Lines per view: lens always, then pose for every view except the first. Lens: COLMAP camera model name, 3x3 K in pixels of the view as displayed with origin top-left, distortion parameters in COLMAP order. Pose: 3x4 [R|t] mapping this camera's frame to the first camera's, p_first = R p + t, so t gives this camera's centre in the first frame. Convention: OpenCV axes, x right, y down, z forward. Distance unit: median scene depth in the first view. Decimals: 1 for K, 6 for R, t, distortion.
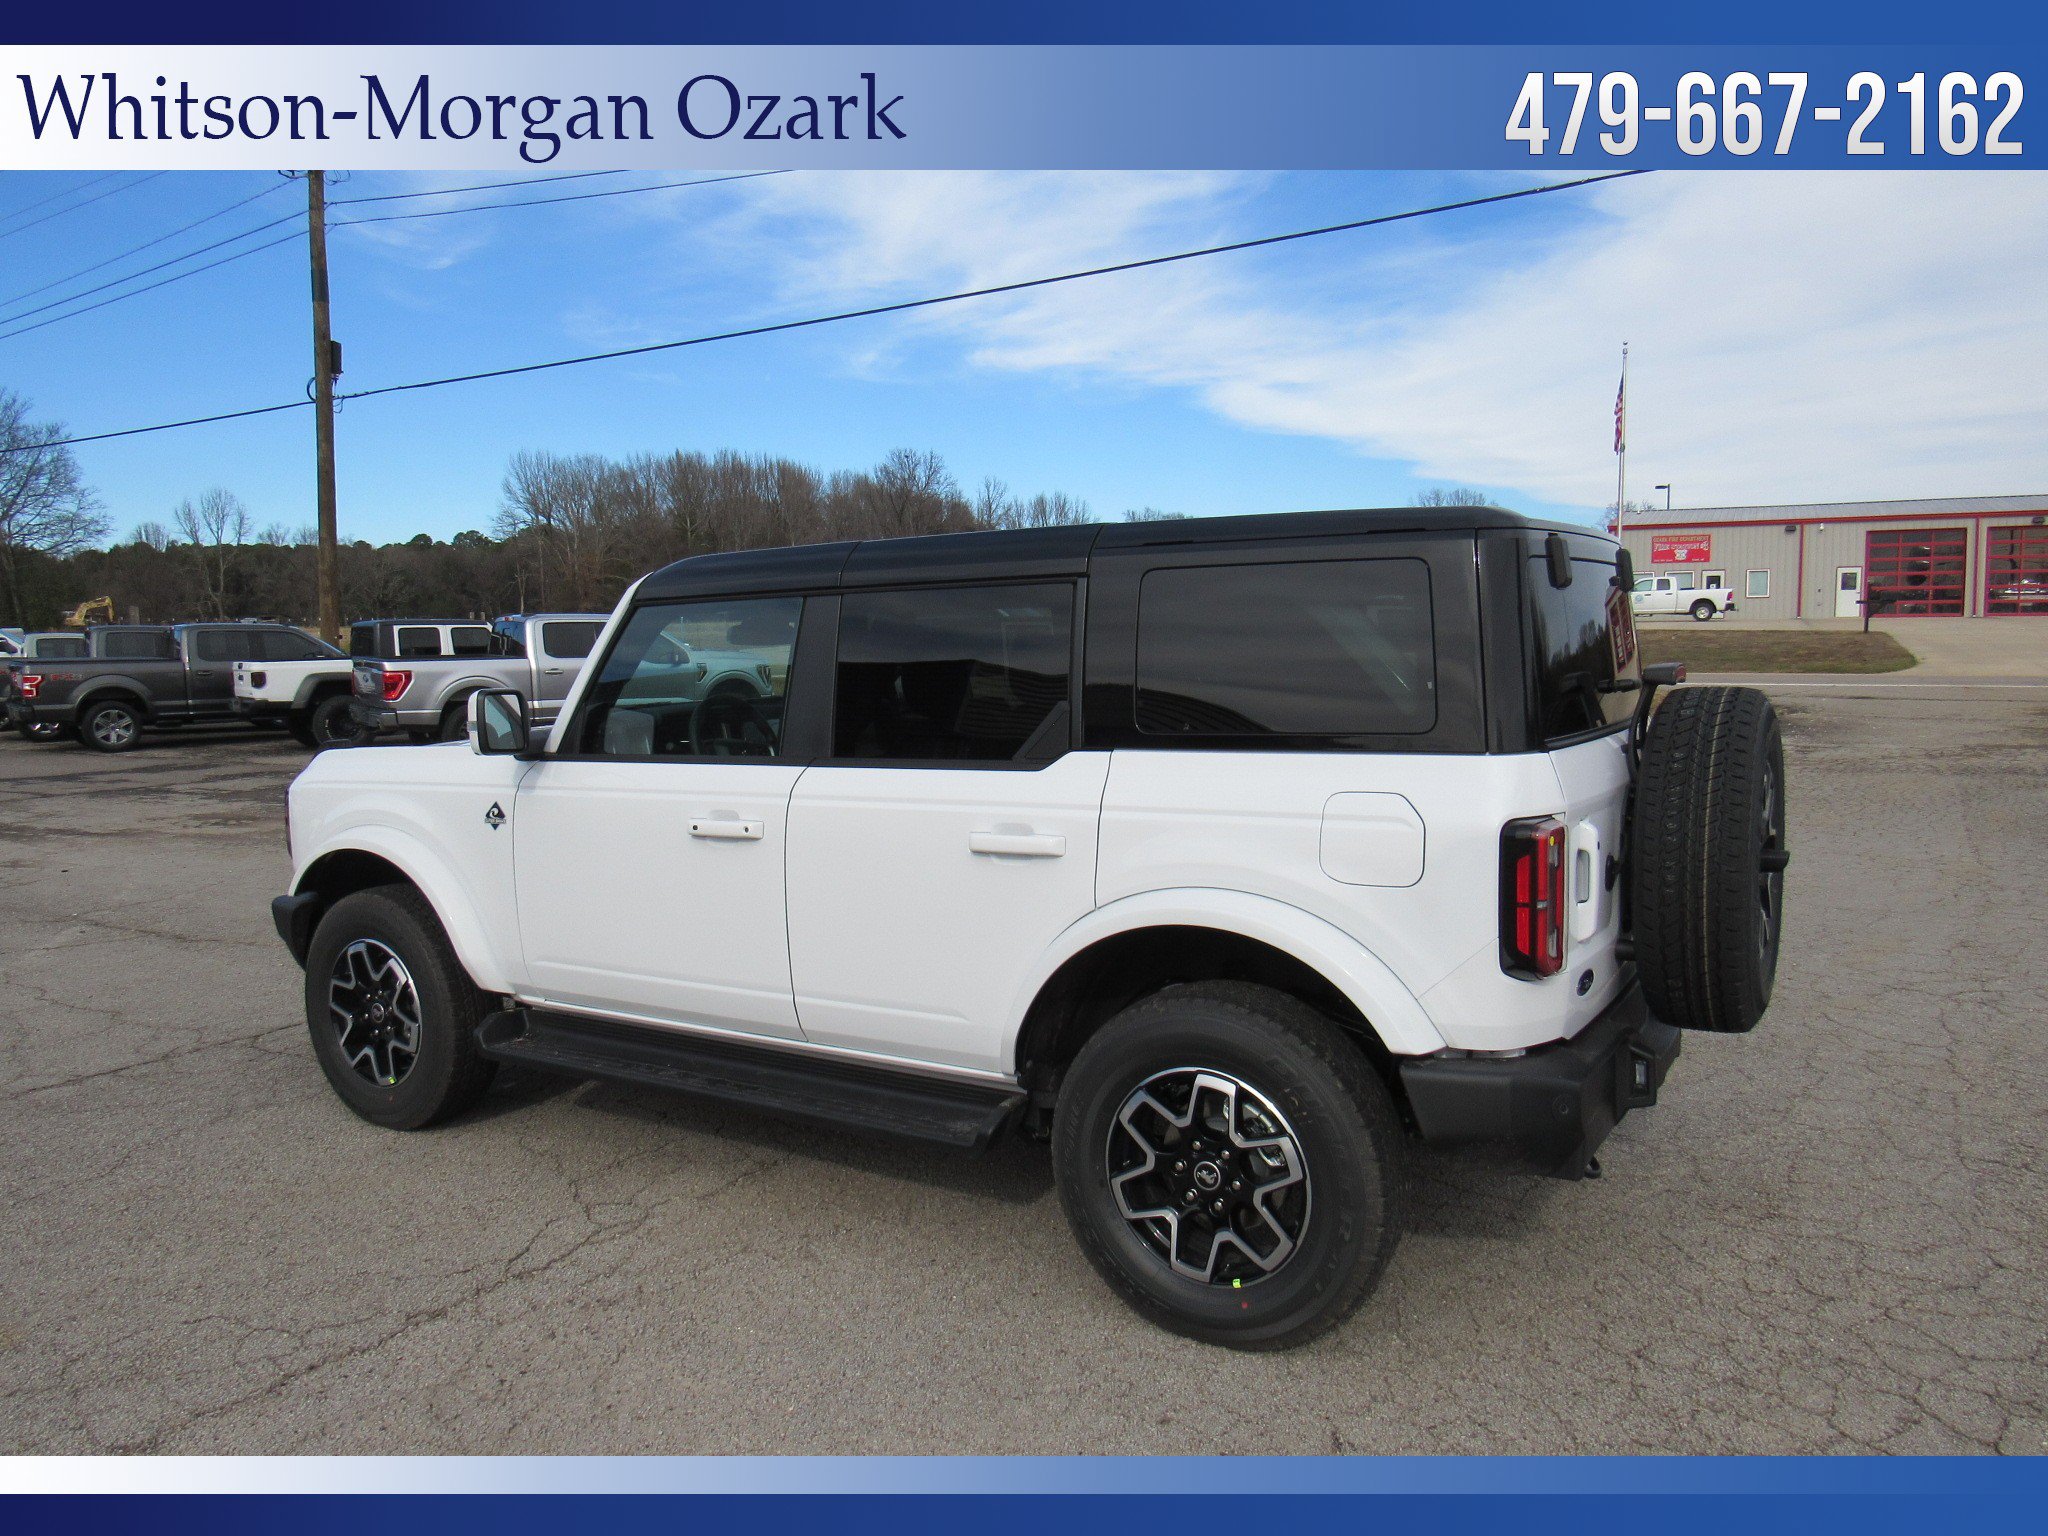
lens RADIAL K [[1463.6, 0, 1011.4], [0, 1463.6, 774.4], [0, 0, 1]] dist [-0.020584, 0.006208]
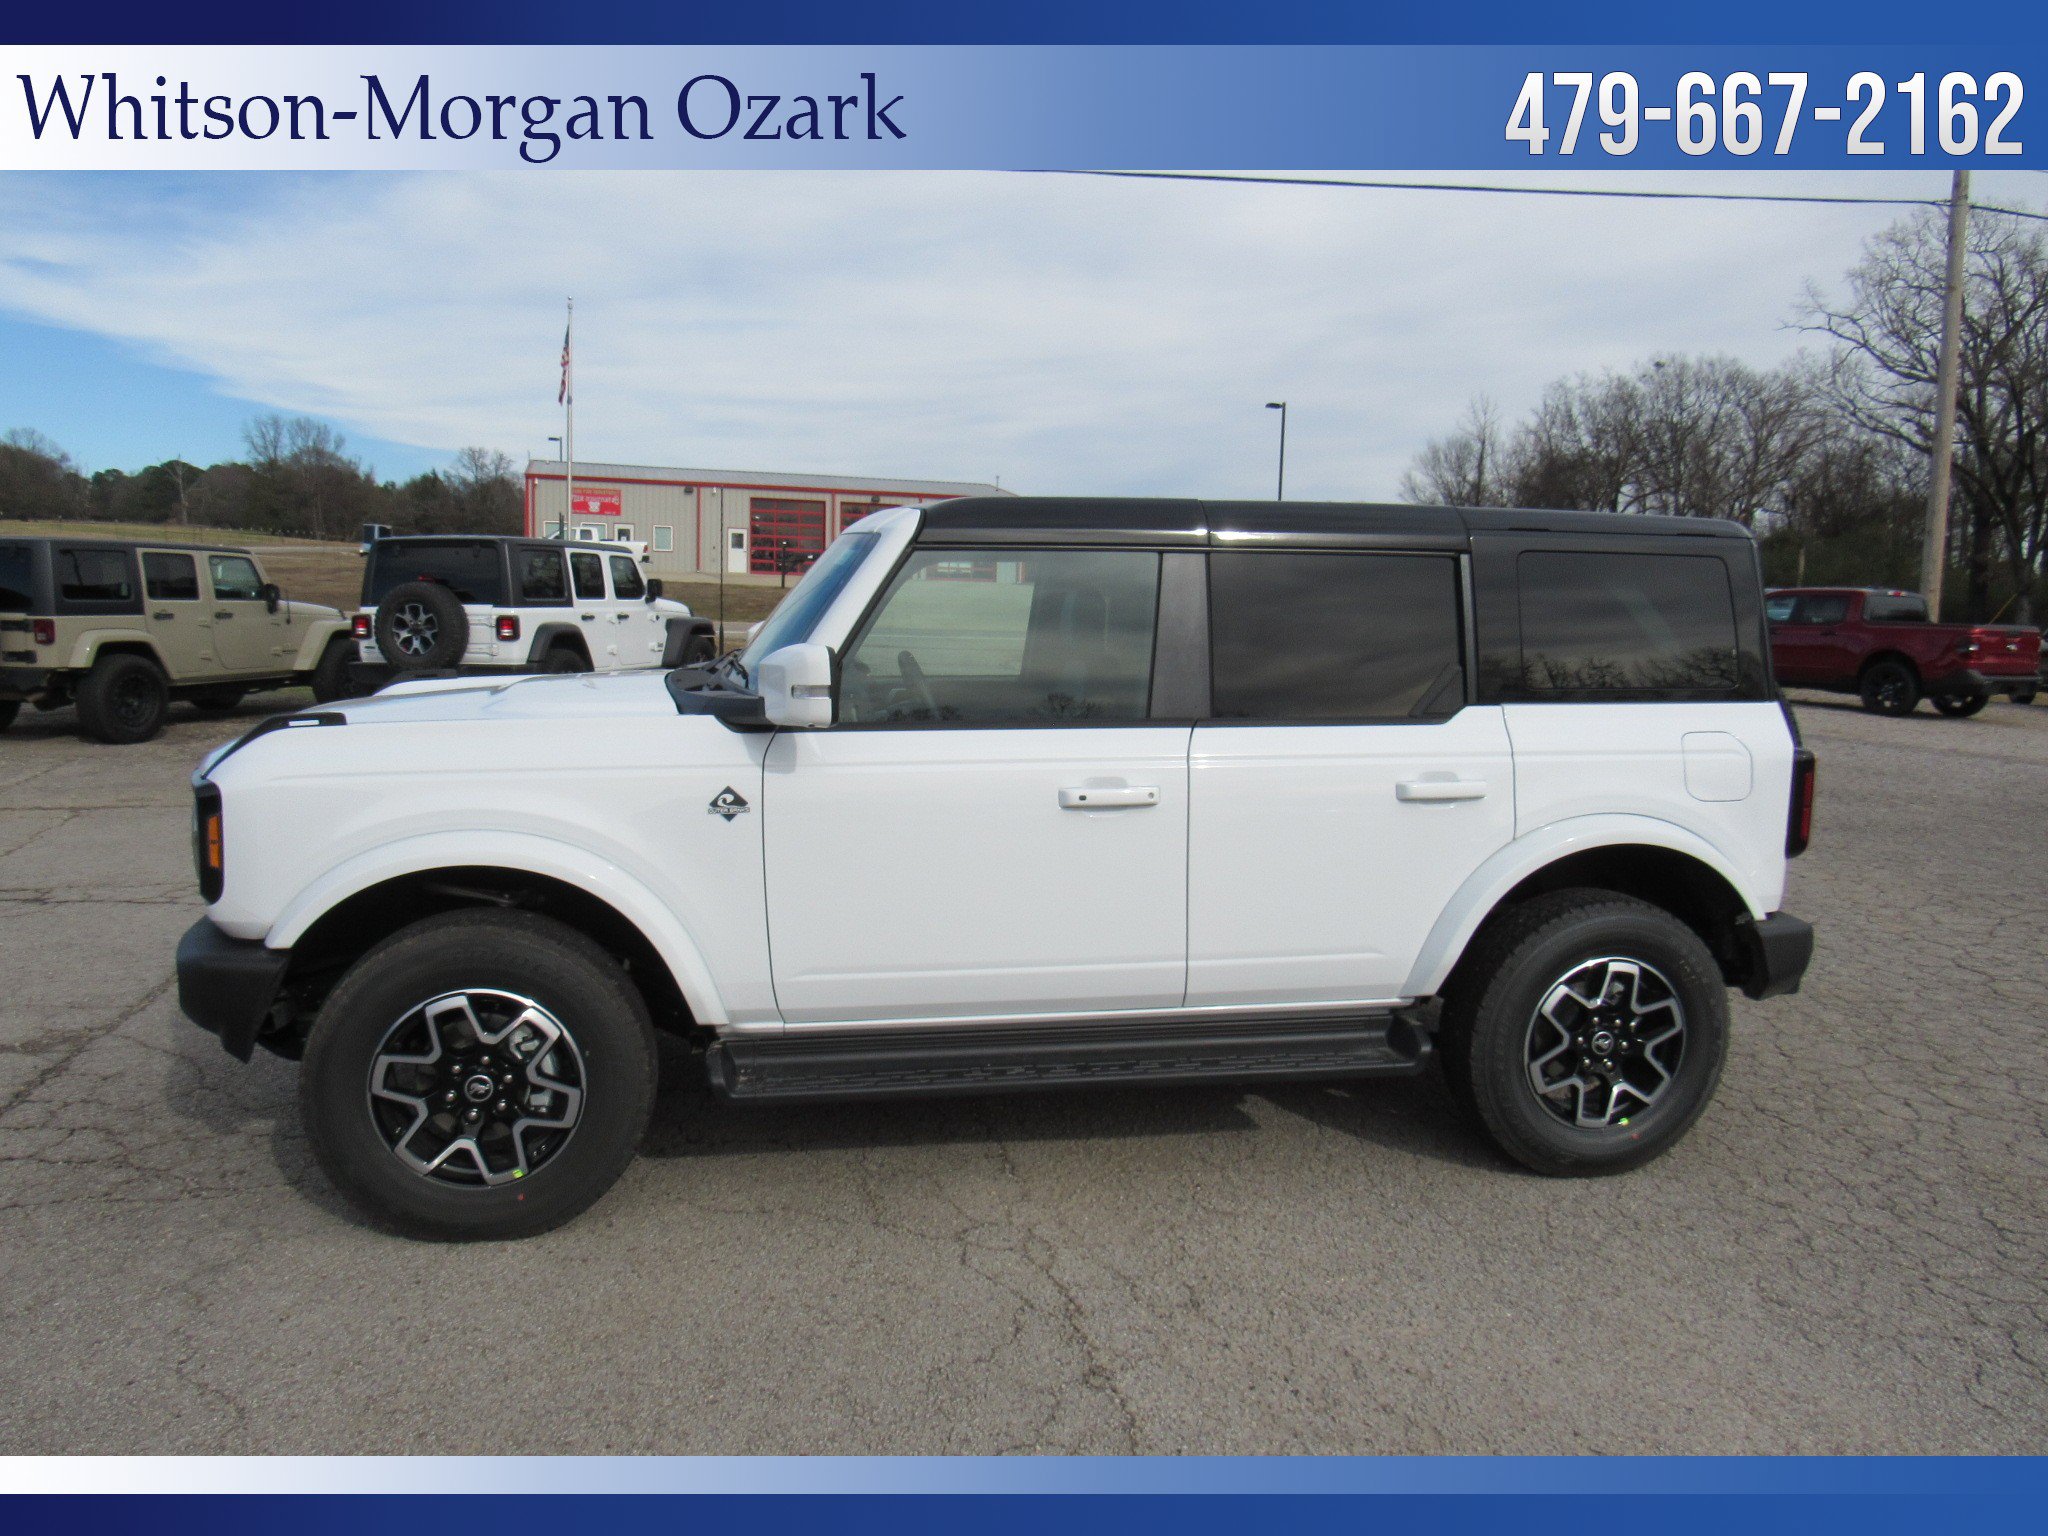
lens RADIAL K [[1463.6, 0, 1012.7], [0, 1463.6, 778.5], [0, 0, 1]] dist [-0.020584, 0.006208]
pose [[0.731727, -0.054807, 0.679391, -0.872432], [0.027027, 0.998311, 0.051426, -0.024265], [-0.681062, -0.019267, 0.731972, 0.352876]]
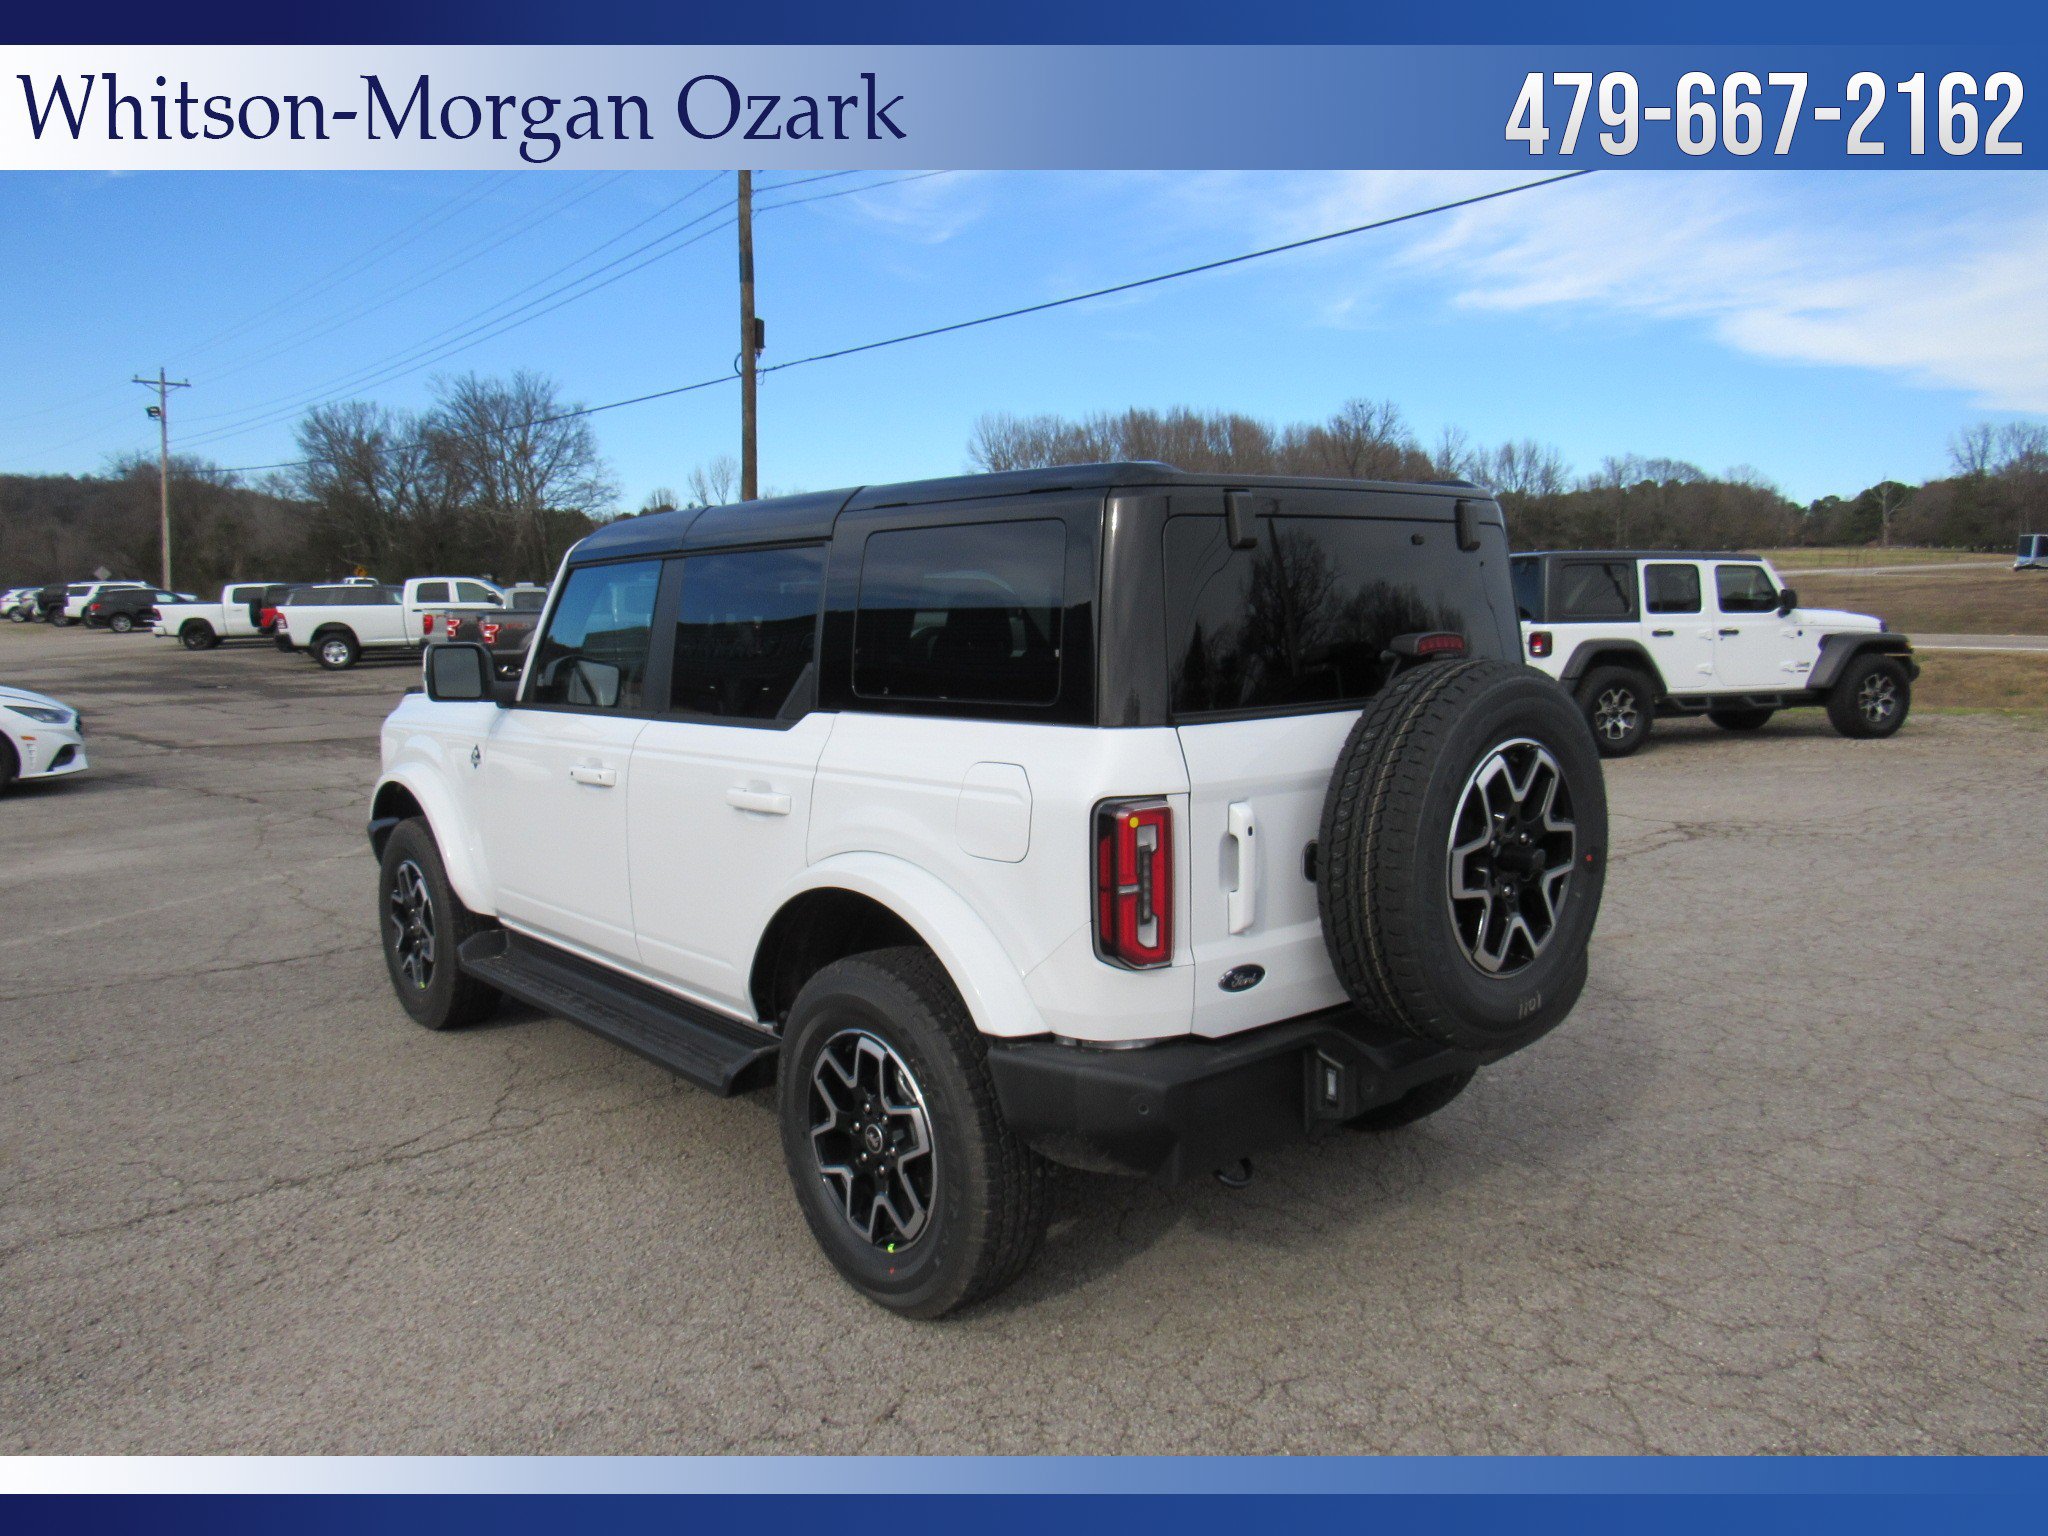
lens RADIAL K [[1463.6, 0, 1005.6], [0, 1463.6, 774.0], [0, 0, 1]] dist [-0.020584, 0.006208]
pose [[0.953072, 0.039282, -0.300185, 0.416167], [-0.030229, 0.998939, 0.034742, -0.010742], [0.301231, -0.024037, 0.953248, 0.061532]]
